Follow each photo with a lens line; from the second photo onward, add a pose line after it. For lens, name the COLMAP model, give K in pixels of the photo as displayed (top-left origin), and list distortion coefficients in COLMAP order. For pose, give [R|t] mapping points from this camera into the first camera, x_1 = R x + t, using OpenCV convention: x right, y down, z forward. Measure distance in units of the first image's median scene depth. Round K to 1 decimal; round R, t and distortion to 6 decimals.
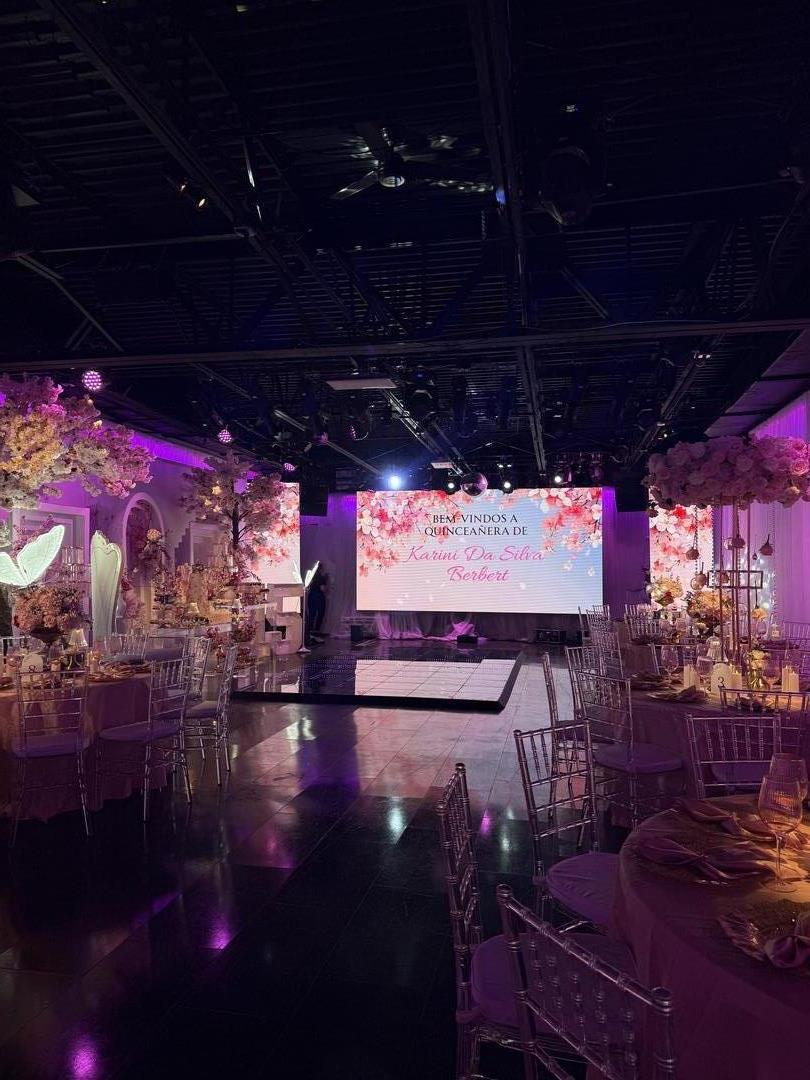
lens RADIAL K [[767.7, 0, 403.0], [0, 767.7, 537.4], [0, 0, 1]] dist [-0.013098, -0.006272]
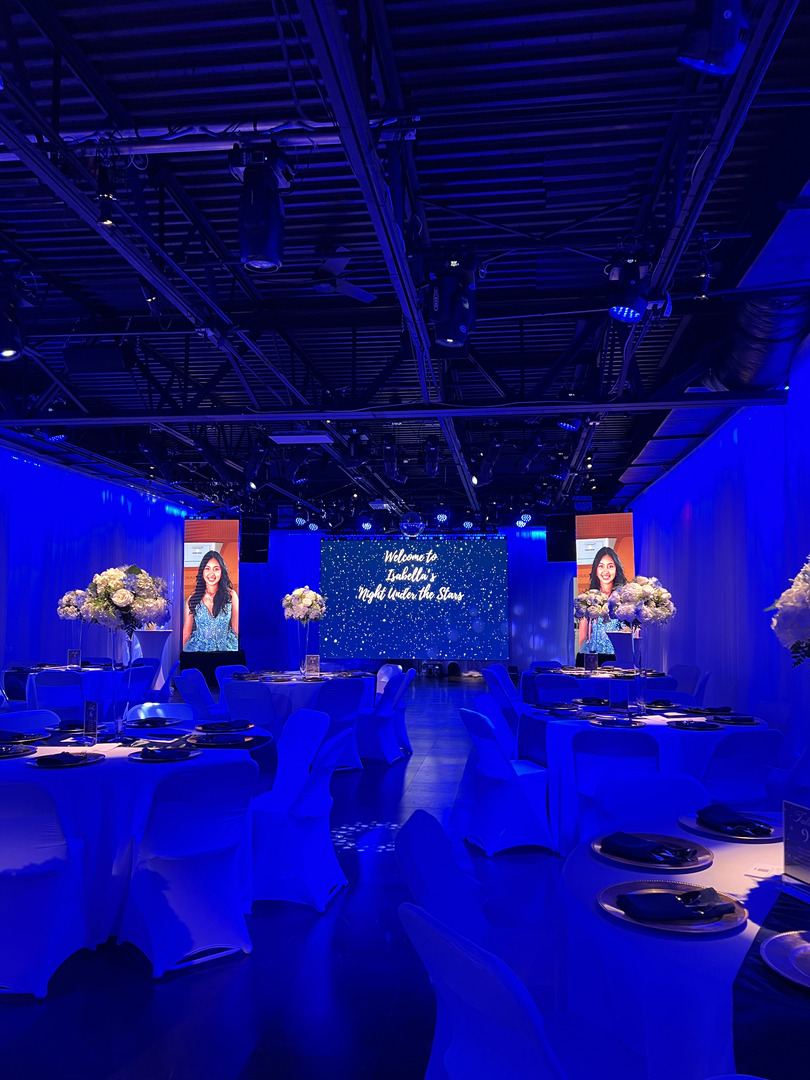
lens RADIAL K [[809.1, 0, 408.4], [0, 809.1, 543.0], [0, 0, 1]] dist [-0.004643, 0.001144]
pose [[0.997374, 0.002172, 0.072394, 0.019191], [0.000383, 0.999378, -0.035252, -0.009034], [-0.072426, 0.035187, 0.996753, -0.212572]]
